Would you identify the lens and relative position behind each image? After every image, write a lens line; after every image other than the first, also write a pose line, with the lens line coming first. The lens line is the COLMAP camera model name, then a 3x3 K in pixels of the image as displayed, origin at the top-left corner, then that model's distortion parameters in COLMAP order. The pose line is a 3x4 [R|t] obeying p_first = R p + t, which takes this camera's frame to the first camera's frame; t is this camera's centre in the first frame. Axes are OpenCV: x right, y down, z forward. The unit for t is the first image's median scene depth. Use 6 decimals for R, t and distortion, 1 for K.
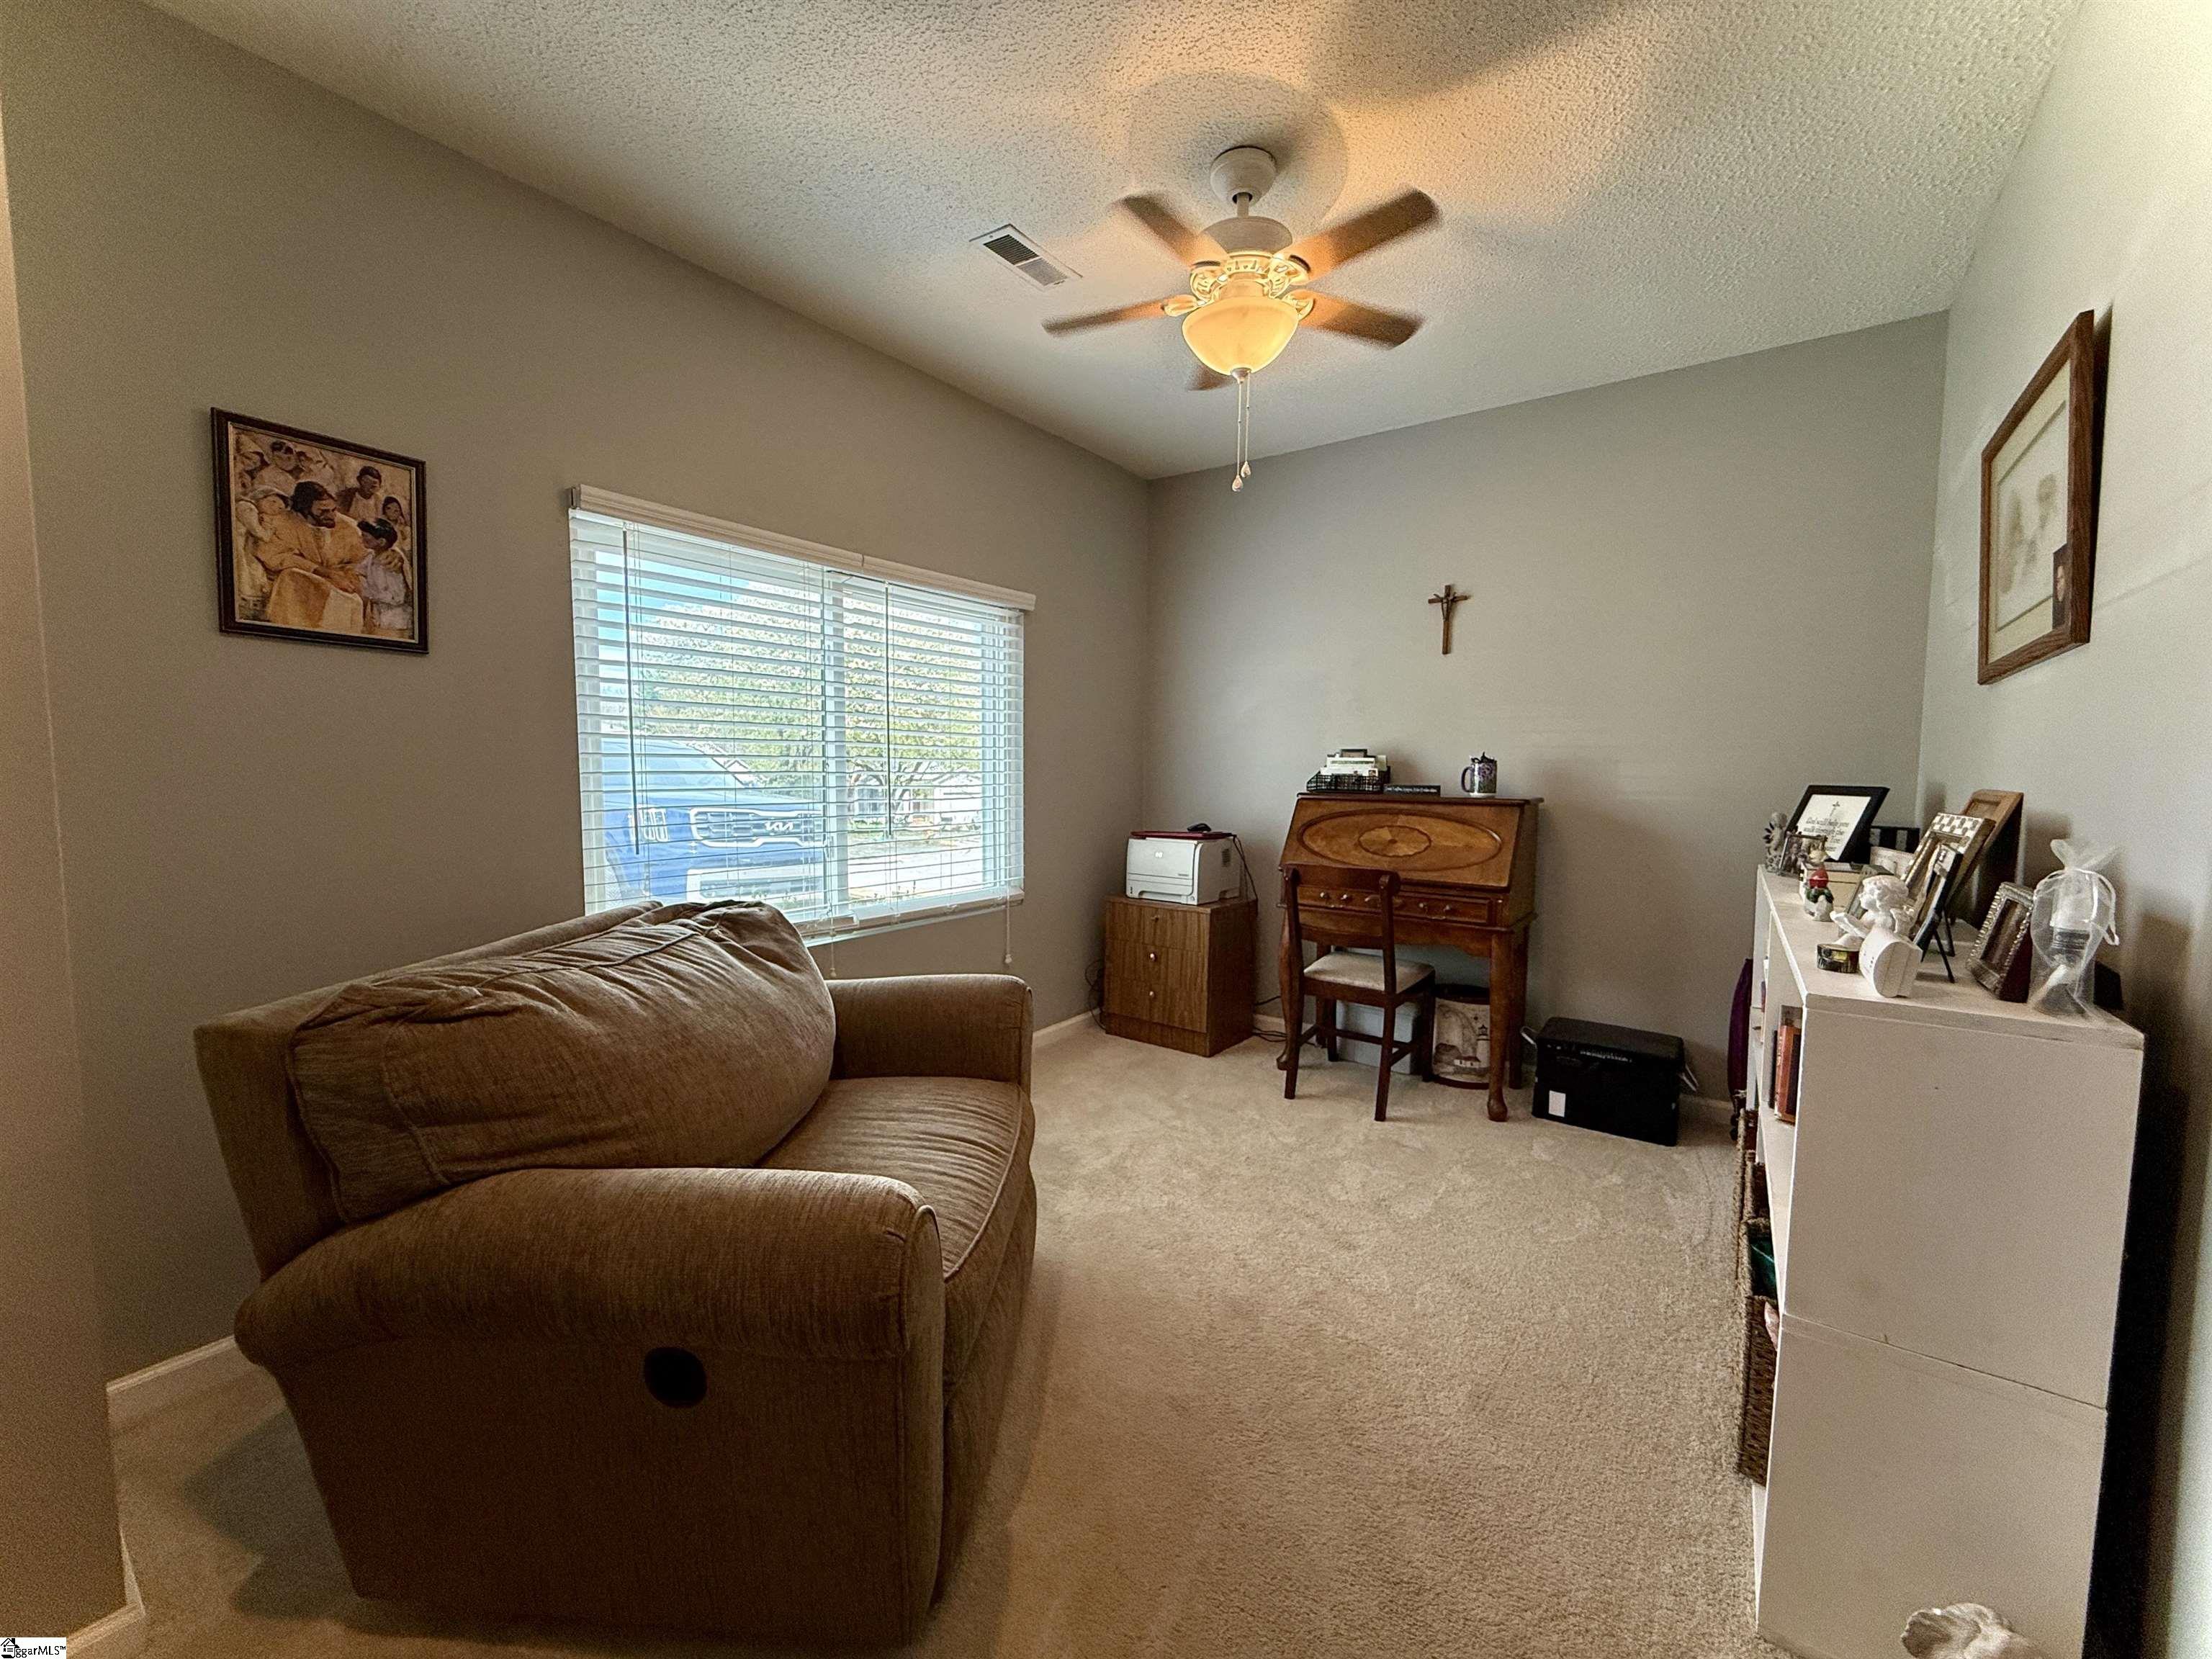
lens RADIAL K [[885.8, 0, 1103.8], [0, 885.8, 829.1], [0, 0, 1]] dist [-0.000063, -0.000079]
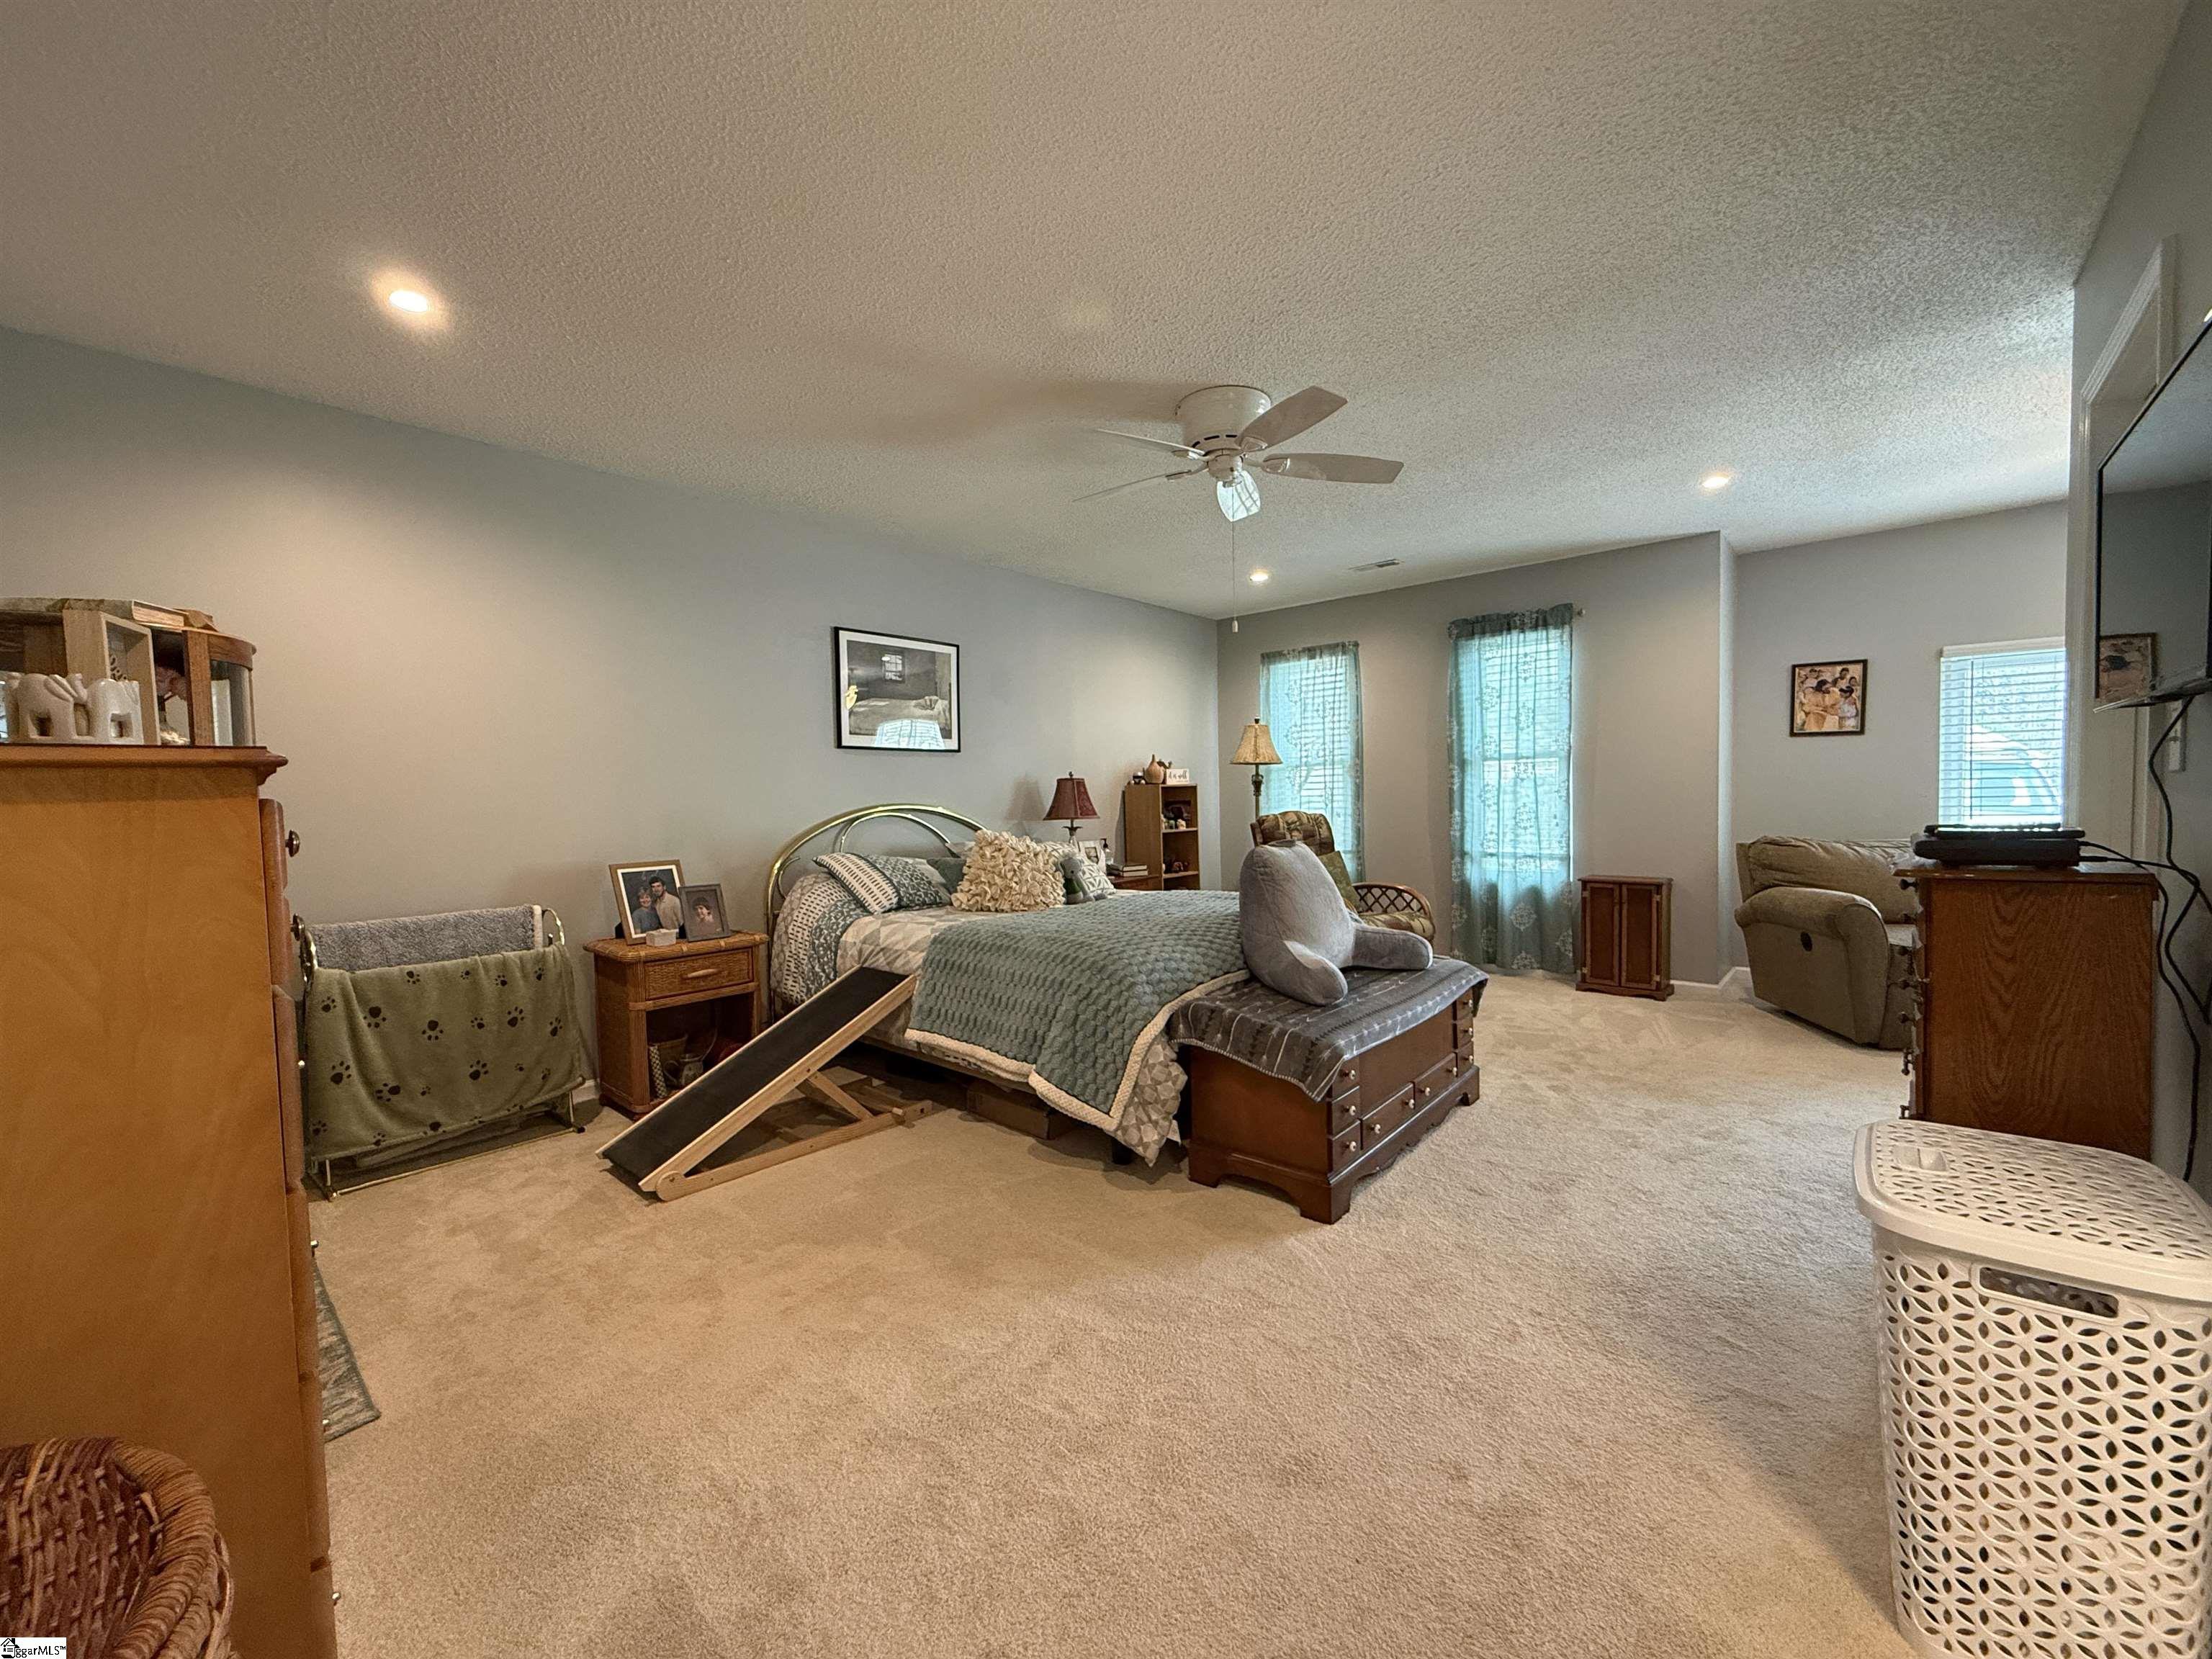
lens RADIAL K [[885.8, 0, 1103.0], [0, 885.8, 829.8], [0, 0, 1]] dist [-0.000063, -0.000079]
pose [[-0.080037, 0.036761, -0.996114, 2.073218], [-0.045445, 0.998146, 0.040487, 0.075918], [0.995755, 0.048509, -0.078218, -1.019562]]
